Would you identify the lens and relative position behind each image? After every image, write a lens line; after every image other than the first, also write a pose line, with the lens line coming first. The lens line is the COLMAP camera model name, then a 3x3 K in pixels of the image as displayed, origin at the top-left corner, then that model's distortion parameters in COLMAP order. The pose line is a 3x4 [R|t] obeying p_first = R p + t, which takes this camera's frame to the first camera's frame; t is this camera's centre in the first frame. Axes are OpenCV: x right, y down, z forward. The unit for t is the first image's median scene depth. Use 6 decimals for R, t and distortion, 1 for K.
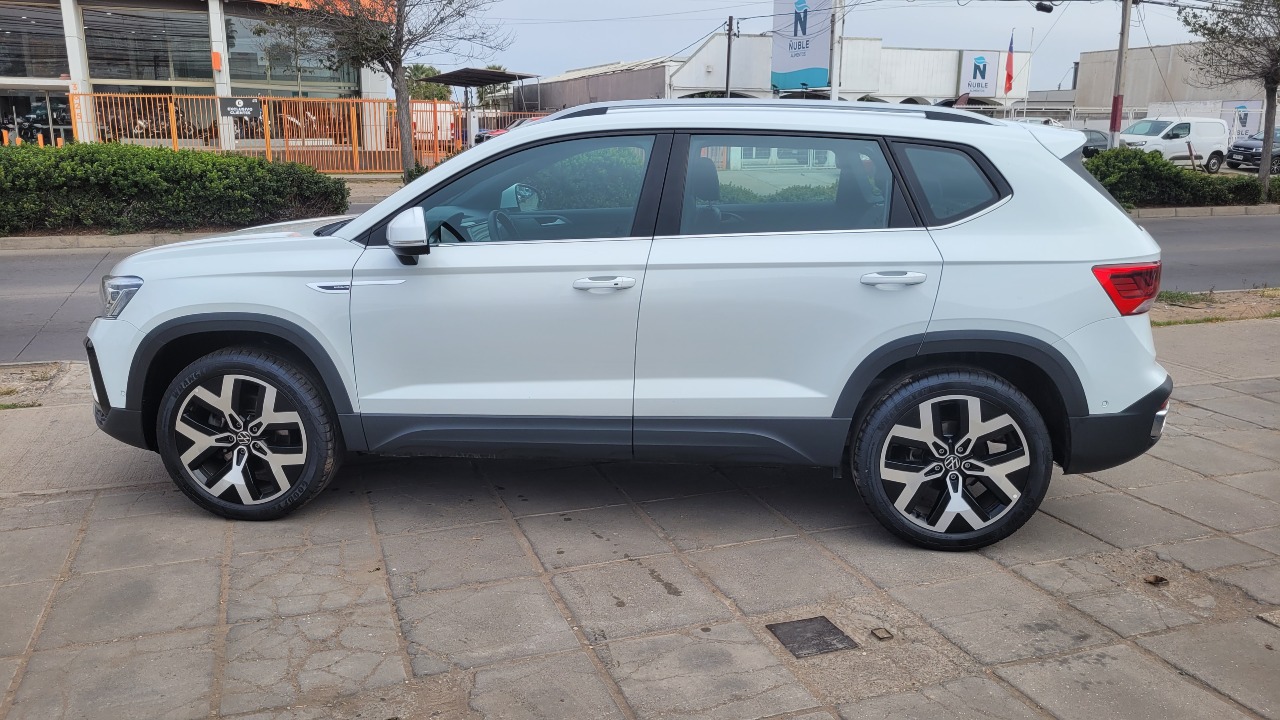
lens RADIAL K [[965.8, 0, 623.4], [0, 965.8, 352.1], [0, 0, 1]] dist [0.052986, -0.042125]
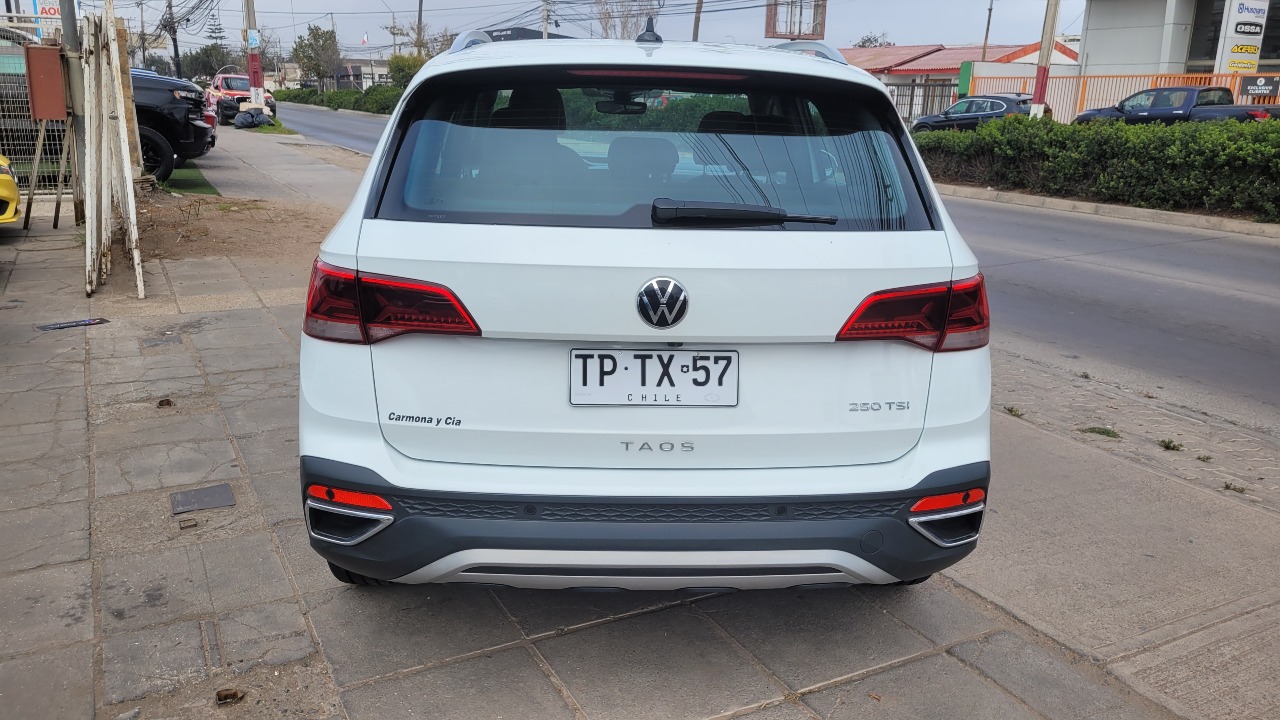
lens RADIAL K [[965.8, 0, 639.8], [0, 965.8, 358.2], [0, 0, 1]] dist [0.052986, -0.042125]
pose [[0.150040, 0.255108, -0.955200, 1.135426], [-0.241078, 0.946415, 0.214894, -0.208882], [0.958837, 0.198035, 0.203501, 1.032730]]
